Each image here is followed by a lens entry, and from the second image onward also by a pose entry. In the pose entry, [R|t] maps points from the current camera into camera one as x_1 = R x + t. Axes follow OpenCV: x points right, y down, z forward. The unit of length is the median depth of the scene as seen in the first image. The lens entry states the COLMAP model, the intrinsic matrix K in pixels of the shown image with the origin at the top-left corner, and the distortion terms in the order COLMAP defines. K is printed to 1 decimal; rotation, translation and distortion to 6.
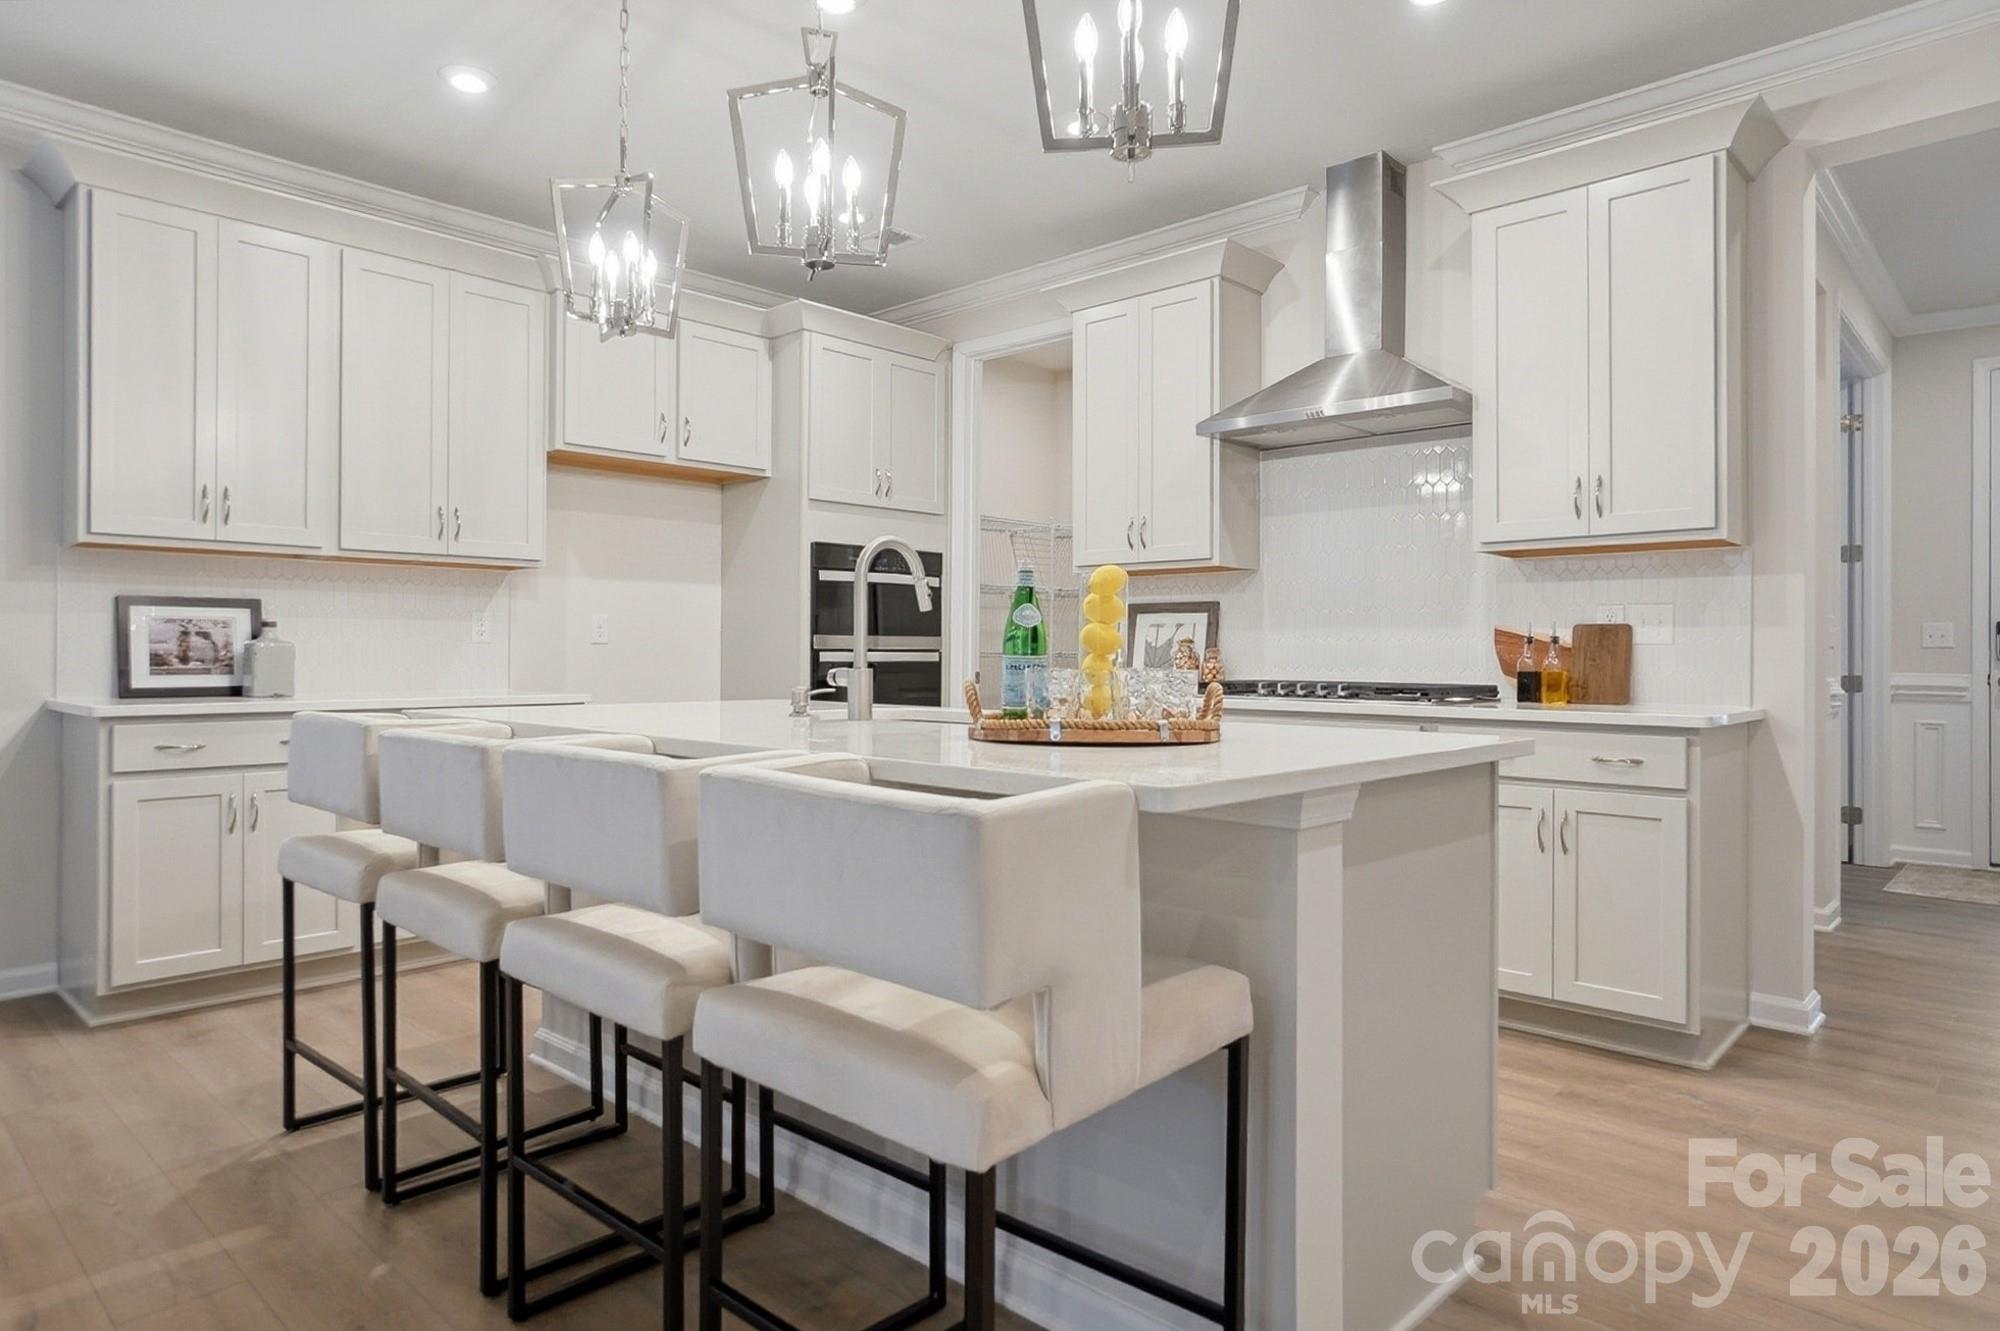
lens RADIAL K [[1200.0, 0, 986.4], [0, 1200.0, 655.9], [0, 0, 1]] dist [0.001028, 0.007983]
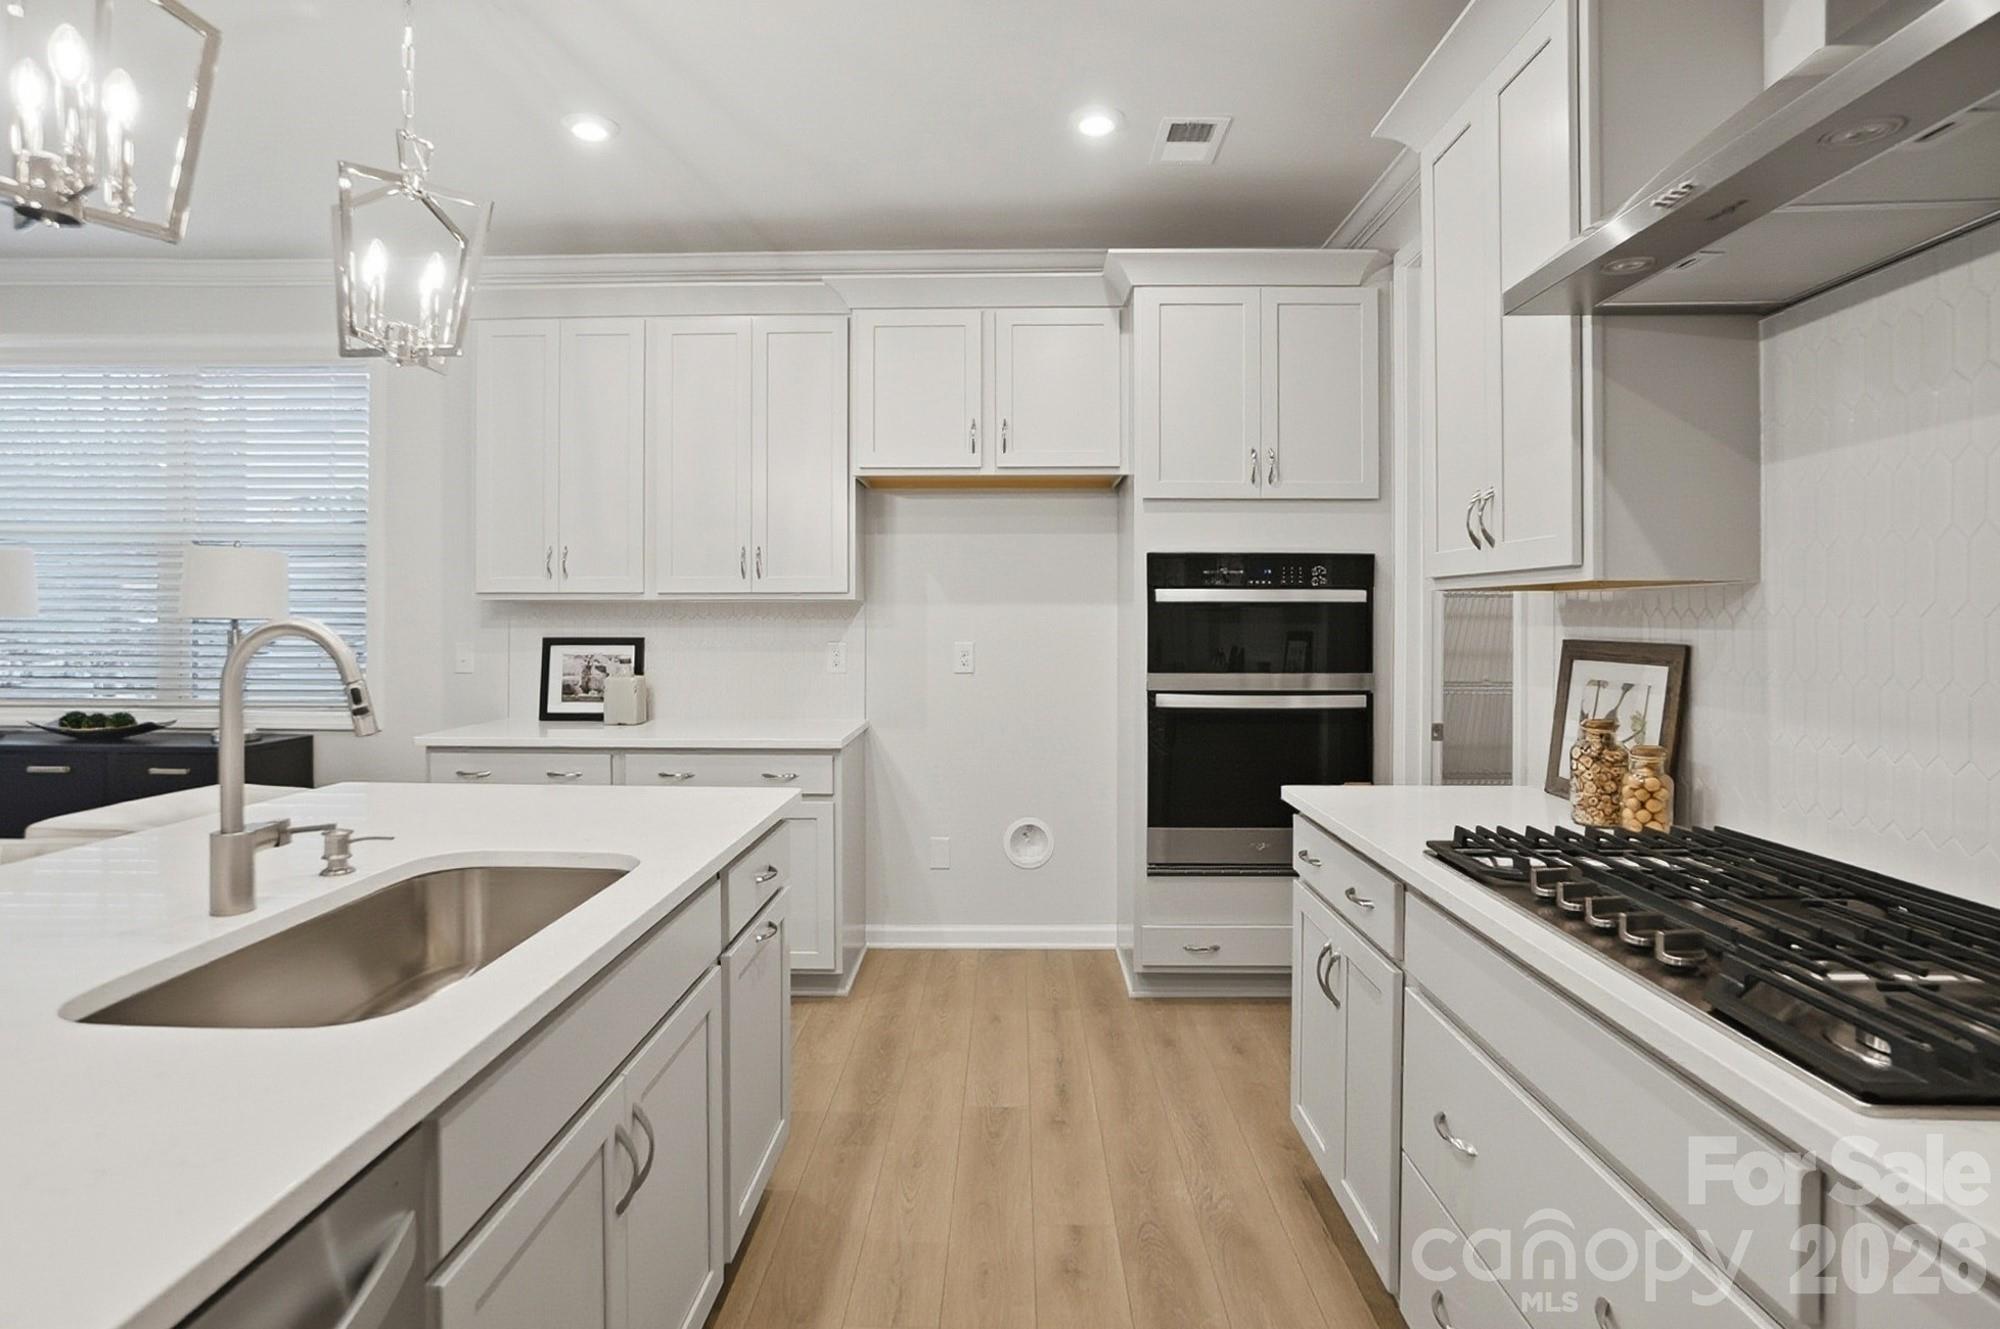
lens RADIAL K [[997.4, 0, 1018.0], [0, 997.4, 614.3], [0, 0, 1]] dist [-0.019719, 0.003959]
pose [[0.675777, -0.003935, -0.737096, 0.301938], [0.000993, 0.999990, -0.004428, -0.055831], [0.737106, 0.002260, 0.675774, 0.529685]]
